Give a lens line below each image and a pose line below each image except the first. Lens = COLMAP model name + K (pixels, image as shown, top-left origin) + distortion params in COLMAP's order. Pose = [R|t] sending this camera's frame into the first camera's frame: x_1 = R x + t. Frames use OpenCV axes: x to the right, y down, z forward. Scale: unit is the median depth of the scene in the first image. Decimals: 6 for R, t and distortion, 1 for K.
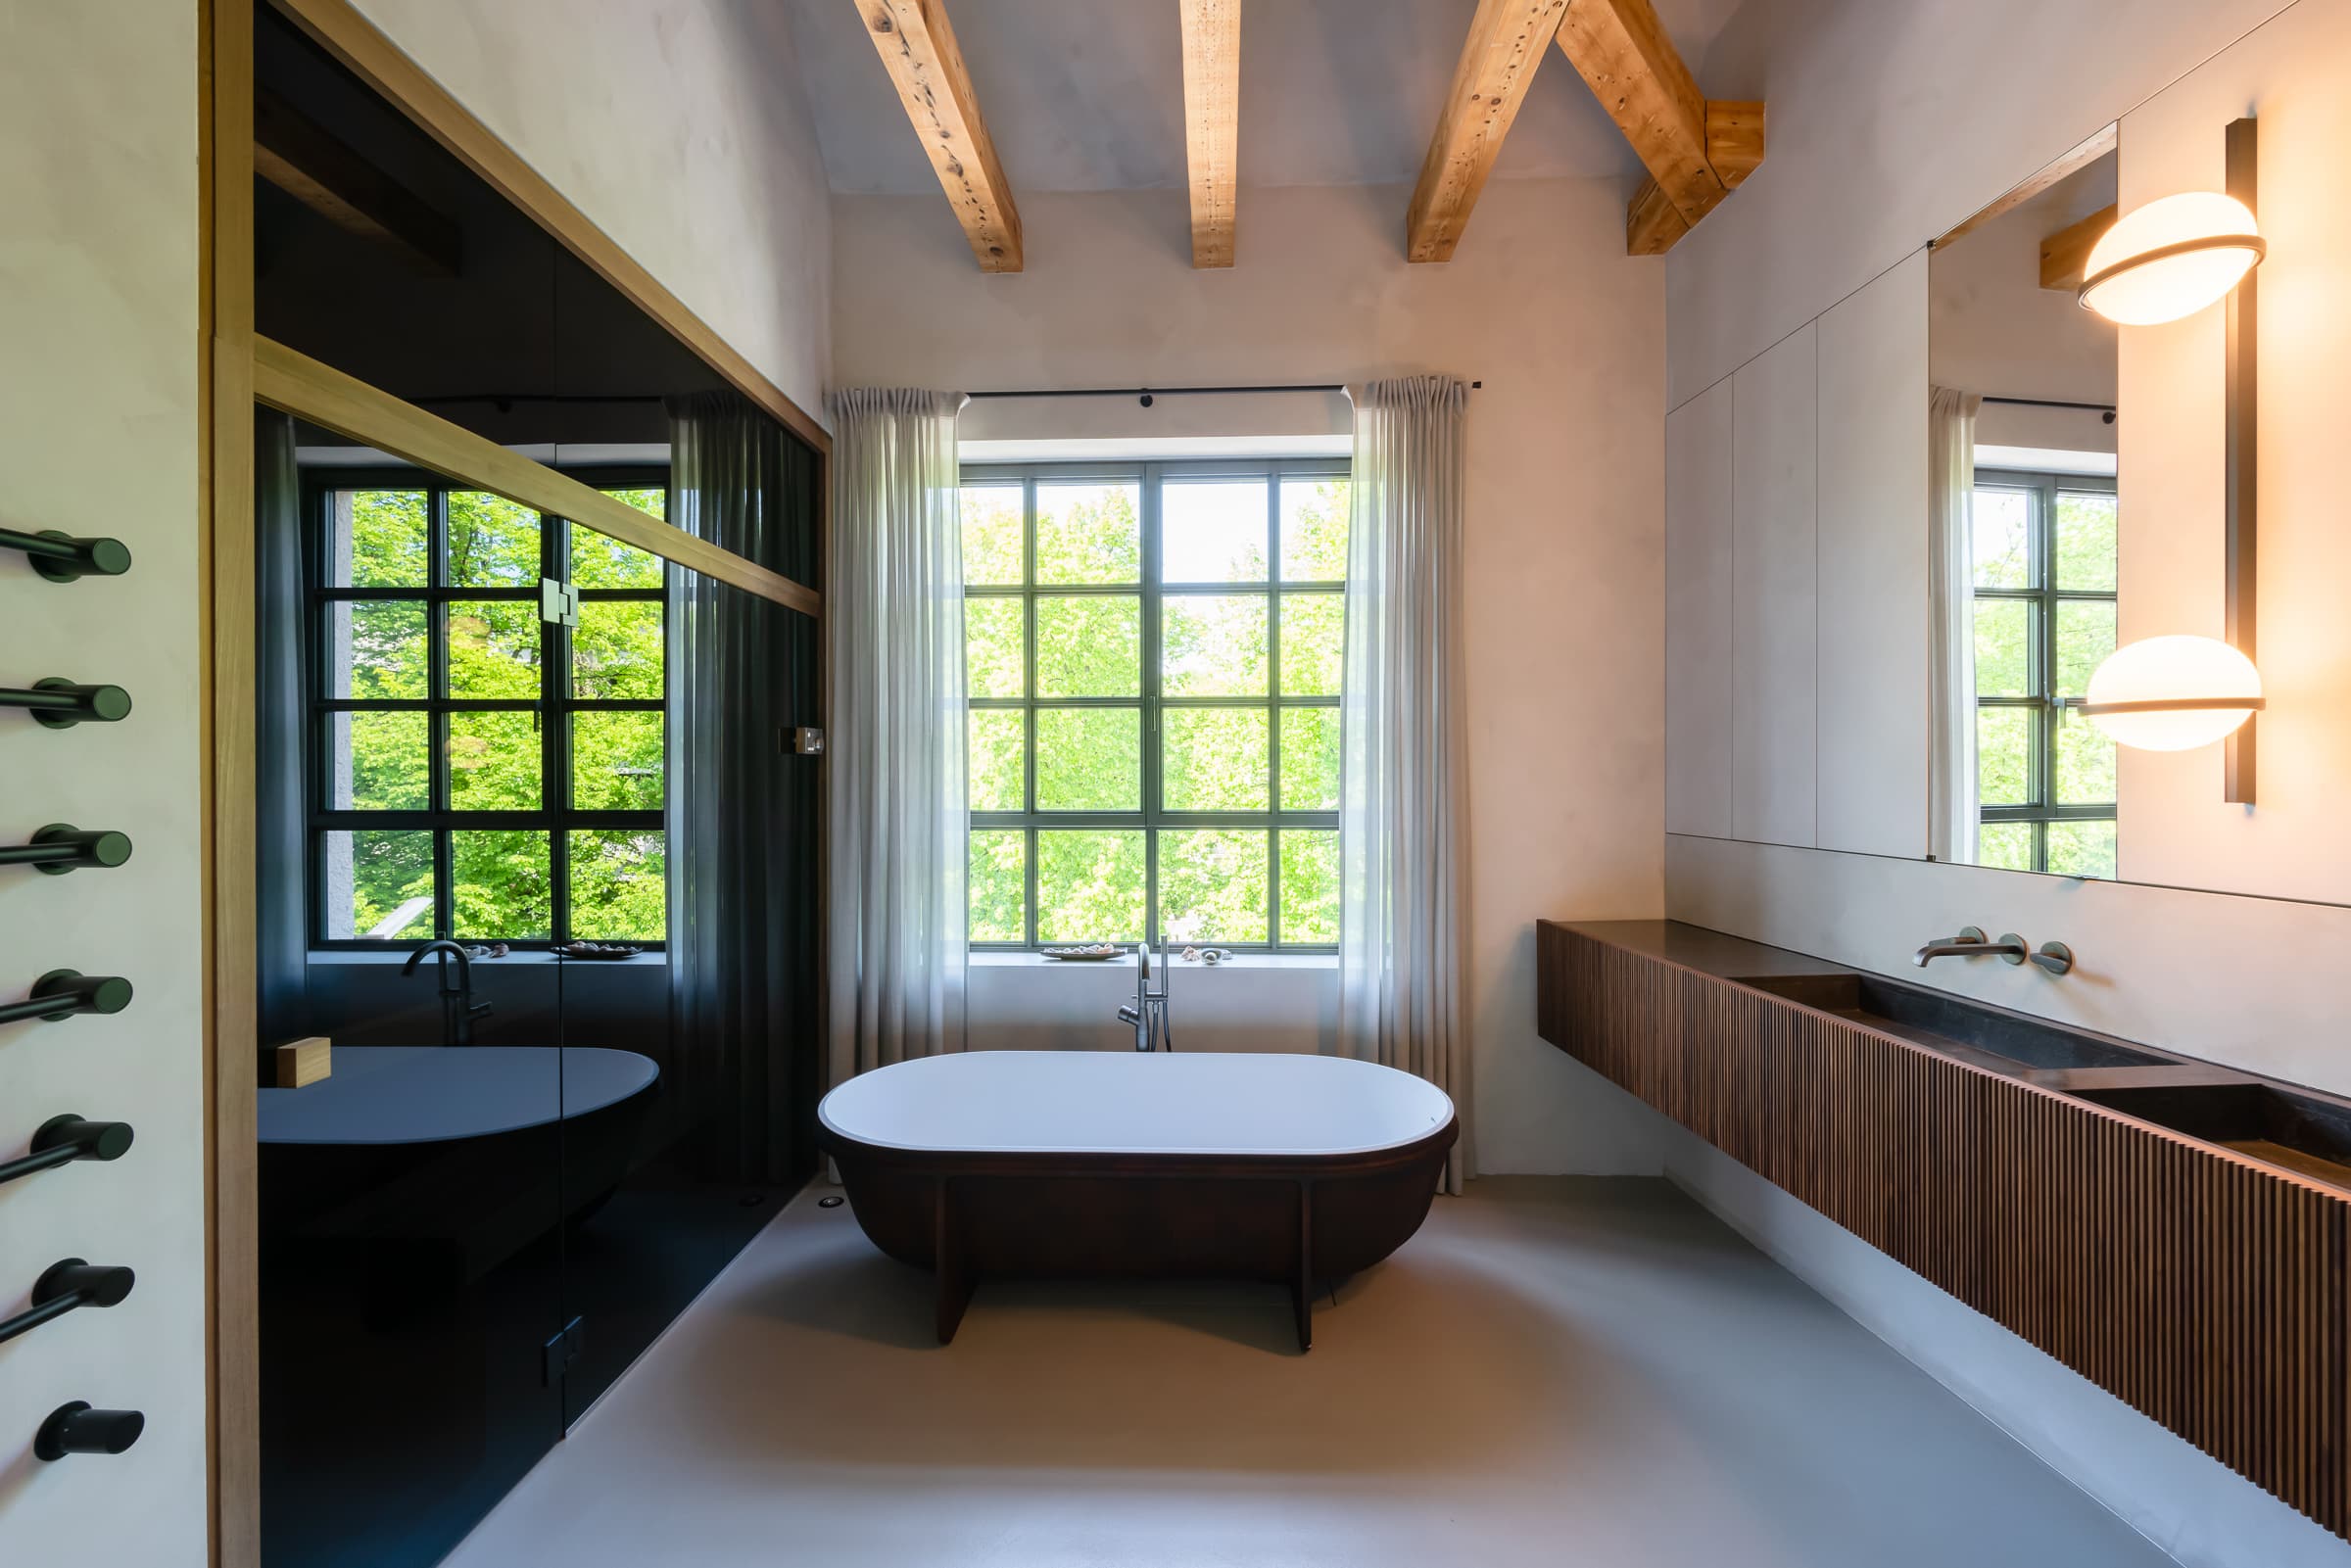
lens RADIAL K [[1012.3, 0, 1161.4], [0, 1012.3, 782.6], [0, 0, 1]] dist [-0.000895, -0.003252]
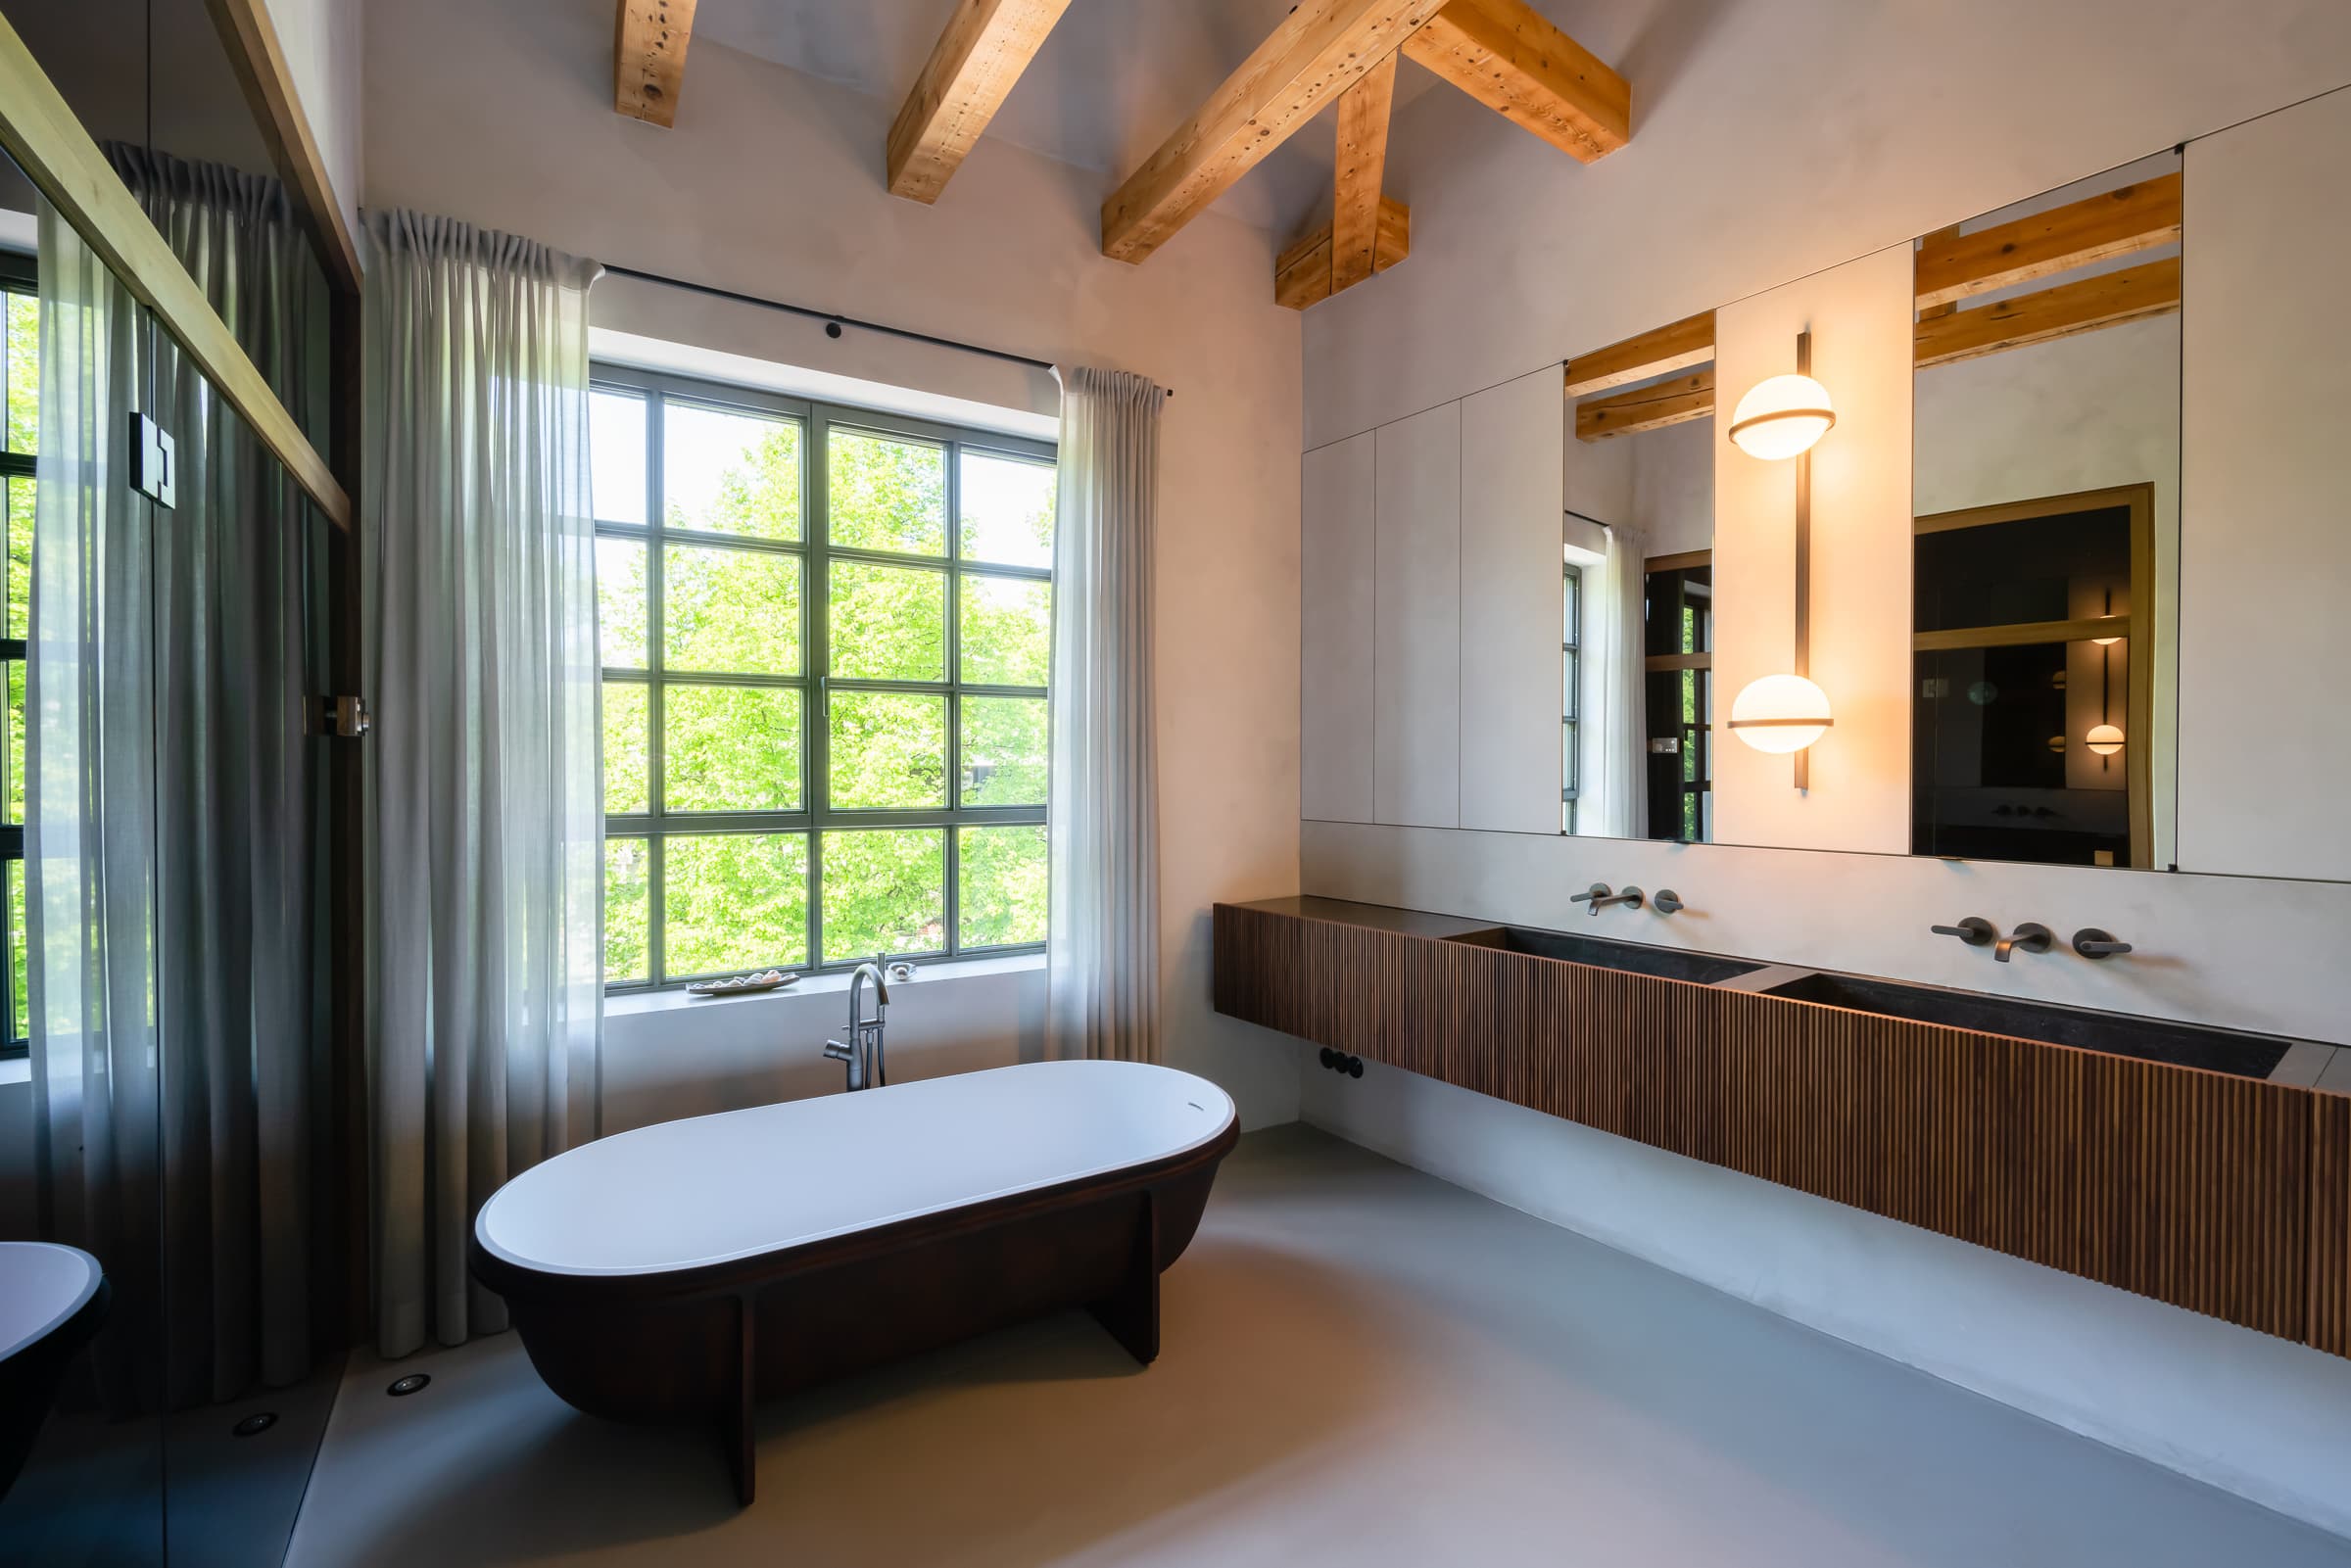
lens RADIAL K [[1023.3, 0, 1175.5], [0, 1023.3, 784.0], [0, 0, 1]] dist [-0.000774, -0.000575]
pose [[0.828482, -0.007331, 0.559967, -0.272352], [0.002577, 0.999954, 0.009279, -0.001865], [-0.560009, -0.006244, 0.828463, 0.124721]]
